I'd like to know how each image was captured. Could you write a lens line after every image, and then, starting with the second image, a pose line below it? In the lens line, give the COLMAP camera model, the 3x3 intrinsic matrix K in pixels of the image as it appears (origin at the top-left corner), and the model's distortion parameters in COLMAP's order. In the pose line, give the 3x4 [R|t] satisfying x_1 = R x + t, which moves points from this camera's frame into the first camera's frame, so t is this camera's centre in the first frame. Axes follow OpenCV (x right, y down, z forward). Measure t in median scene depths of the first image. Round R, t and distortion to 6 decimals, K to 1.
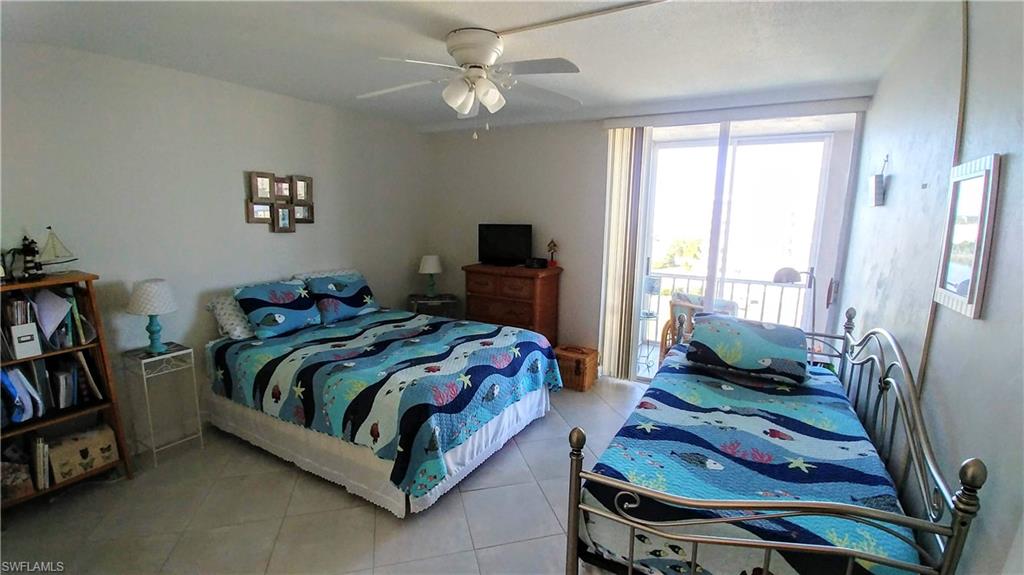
lens RADIAL K [[463.3, 0, 507.1], [0, 463.3, 281.7], [0, 0, 1]] dist [-0.015661, -0.007757]
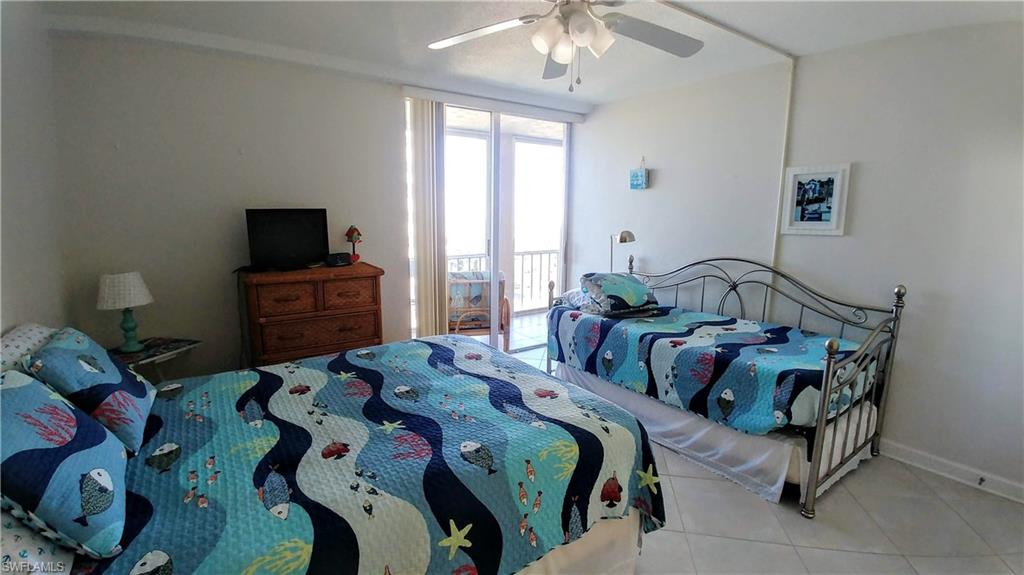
lens RADIAL K [[463.3, 0, 508.4], [0, 463.3, 284.3], [0, 0, 1]] dist [-0.015661, -0.007757]
pose [[0.404762, -0.155329, 0.901133, -0.616836], [0.137771, 0.984577, 0.107830, -0.053729], [-0.903984, 0.080504, 0.419919, 0.543107]]
